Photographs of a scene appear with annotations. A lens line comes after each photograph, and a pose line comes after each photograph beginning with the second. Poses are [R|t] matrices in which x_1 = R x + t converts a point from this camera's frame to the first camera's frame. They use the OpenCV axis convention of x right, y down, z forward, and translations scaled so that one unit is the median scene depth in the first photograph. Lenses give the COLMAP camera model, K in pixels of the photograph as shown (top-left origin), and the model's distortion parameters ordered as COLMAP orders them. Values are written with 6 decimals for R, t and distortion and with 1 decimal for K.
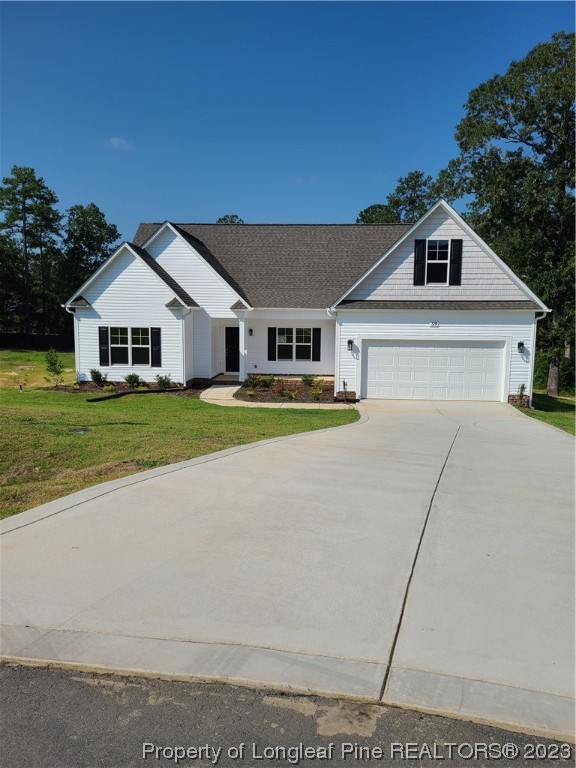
lens RADIAL K [[588.8, 0, 288.2], [0, 588.8, 398.3], [0, 0, 1]] dist [0.032473, -0.004249]
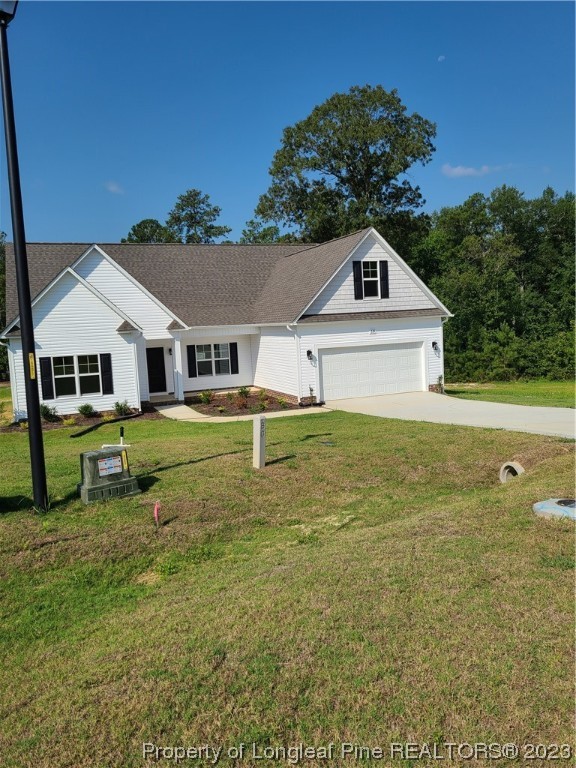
lens RADIAL K [[590.3, 0, 288.0], [0, 590.3, 384.0], [0, 0, 1]] dist [0.035263, -0.000800]
pose [[0.900155, -0.100610, 0.423791, -0.370550], [0.118153, 0.992878, -0.015250, -0.020958], [-0.419239, 0.063800, 0.905631, 0.007316]]
